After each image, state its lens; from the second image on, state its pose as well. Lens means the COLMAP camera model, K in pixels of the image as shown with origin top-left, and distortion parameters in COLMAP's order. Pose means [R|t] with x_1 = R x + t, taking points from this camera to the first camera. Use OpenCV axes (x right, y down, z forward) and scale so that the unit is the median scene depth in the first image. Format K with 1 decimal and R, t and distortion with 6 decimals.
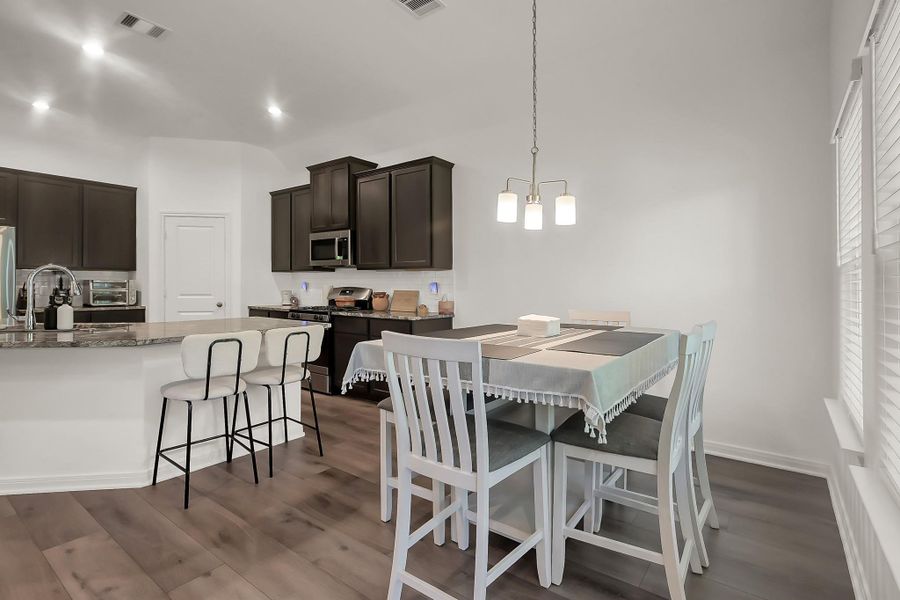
lens RADIAL K [[432.0, 0, 454.4], [0, 432.0, 286.2], [0, 0, 1]] dist [0.004861, -0.002239]
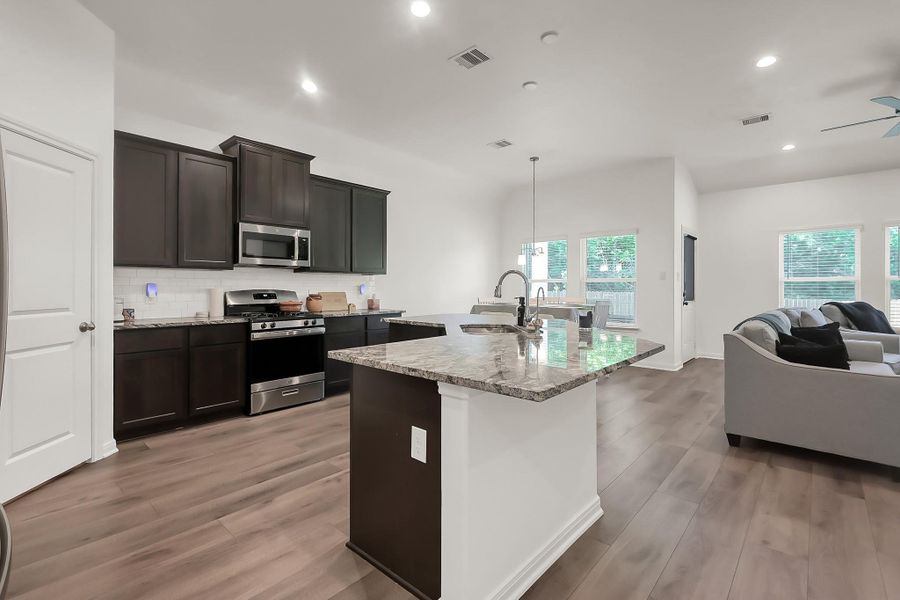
lens RADIAL K [[406.2, 0, 447.4], [0, 406.2, 290.1], [0, 0, 1]] dist [0.007343, -0.000377]
pose [[0.107171, -0.012259, 0.994165, -1.104614], [0.007058, 0.999908, 0.011569, -0.005218], [-0.994216, 0.005777, 0.107247, 0.585051]]
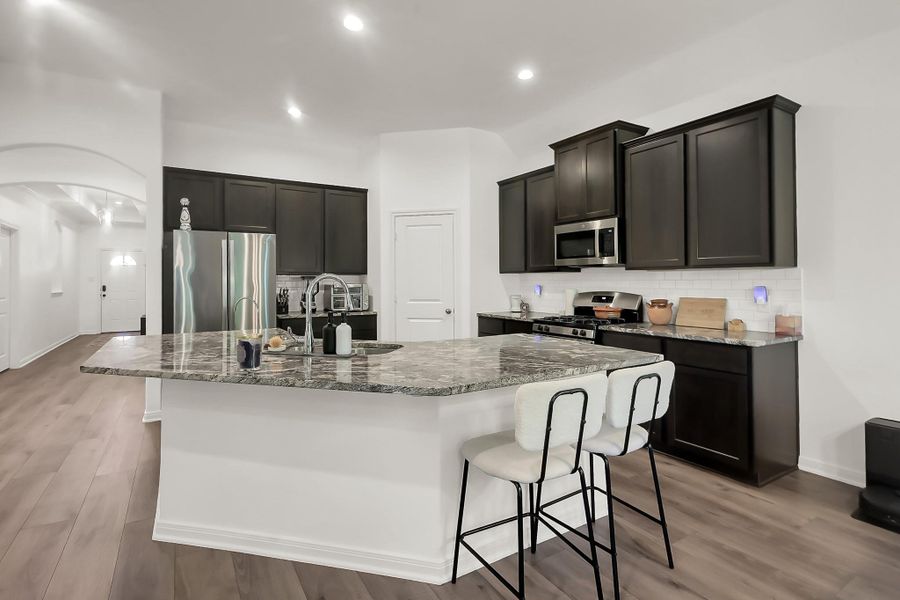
lens RADIAL K [[444.3, 0, 453.9], [0, 444.3, 278.3], [0, 0, 1]] dist [-0.001773, 0.000120]
pose [[0.930966, -0.011530, -0.364923, -0.221647], [0.007627, 0.999897, -0.012135, -0.016208], [0.365025, 0.008514, 0.930959, 0.167201]]
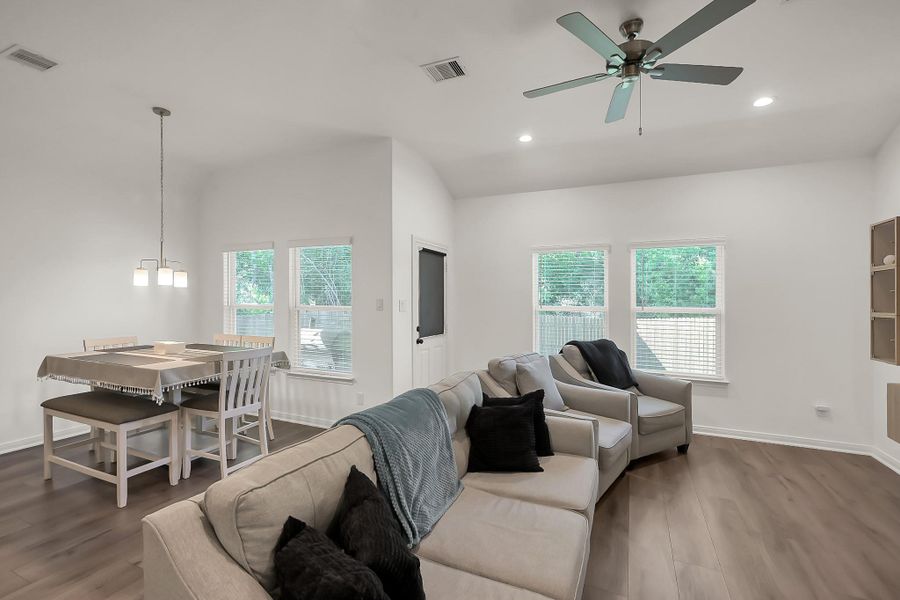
lens RADIAL K [[406.2, 0, 444.6], [0, 406.2, 302.9], [0, 0, 1]] dist [0.007343, -0.000377]
pose [[-0.204270, -0.016558, 0.978775, -0.698237], [-0.001454, 0.999861, 0.016611, -0.047203], [-0.978913, 0.001969, -0.204266, 0.128351]]
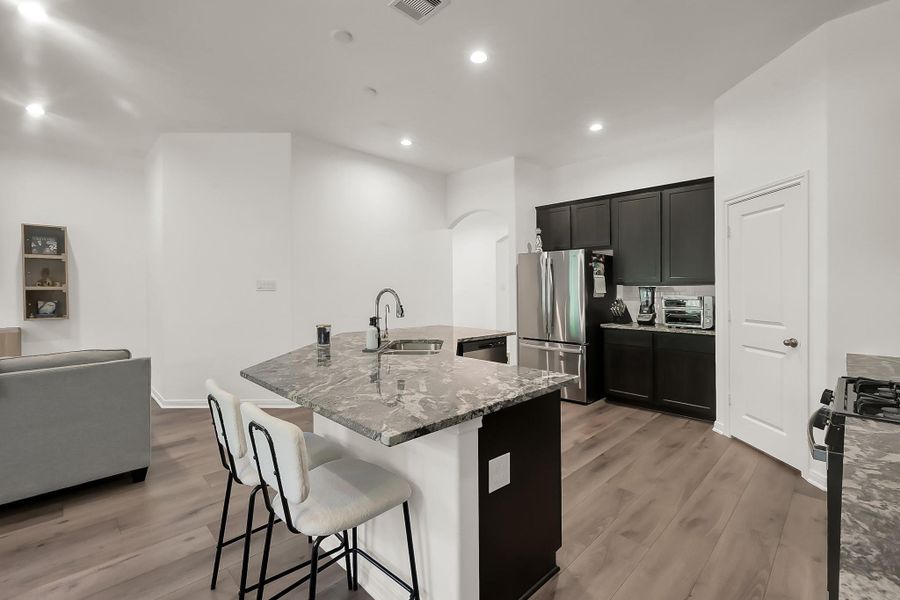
lens RADIAL K [[394.0, 0, 449.8], [0, 394.0, 294.6], [0, 0, 1]] dist [-0.004317, -0.000134]
pose [[-0.149096, 0.008200, -0.988789, 0.019522], [-0.004728, 0.999948, 0.009006, -0.024226], [0.988811, 0.006018, -0.149050, 0.723218]]
